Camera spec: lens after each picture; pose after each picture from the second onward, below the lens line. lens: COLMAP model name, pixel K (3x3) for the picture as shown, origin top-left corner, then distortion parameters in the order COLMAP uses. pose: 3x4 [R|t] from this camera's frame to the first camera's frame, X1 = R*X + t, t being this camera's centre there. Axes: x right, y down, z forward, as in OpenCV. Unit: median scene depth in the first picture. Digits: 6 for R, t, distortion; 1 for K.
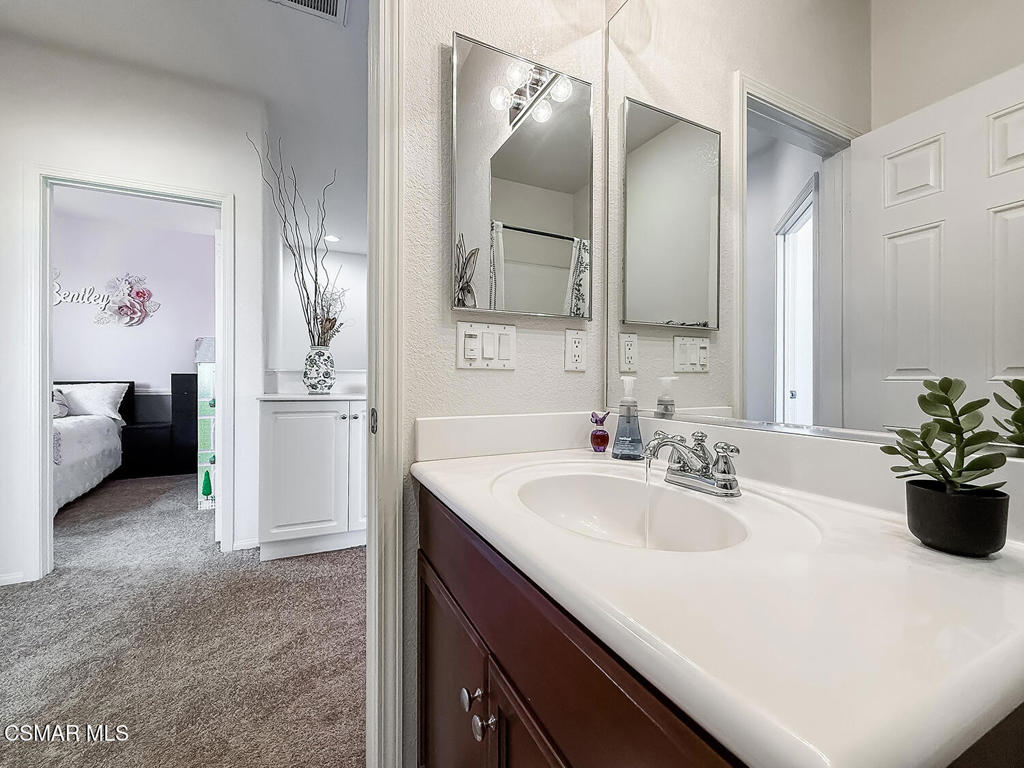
lens RADIAL K [[433.3, 0, 510.6], [0, 433.3, 363.9], [0, 0, 1]] dist [-0.001401, -0.000172]
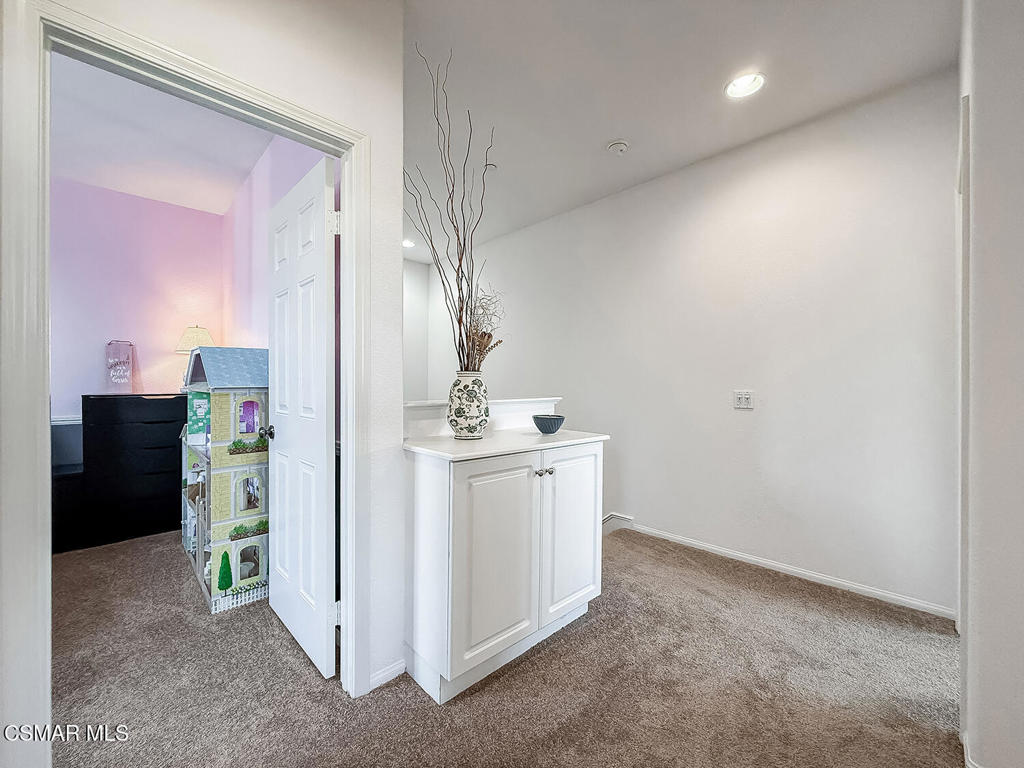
lens RADIAL K [[423.6, 0, 516.2], [0, 423.6, 365.5], [0, 0, 1]] dist [-0.001518, -0.000064]
pose [[0.948636, 0.026605, 0.315250, -0.604830], [-0.026914, 0.999632, -0.003374, -0.051124], [-0.315224, -0.005284, 0.949003, 0.317597]]
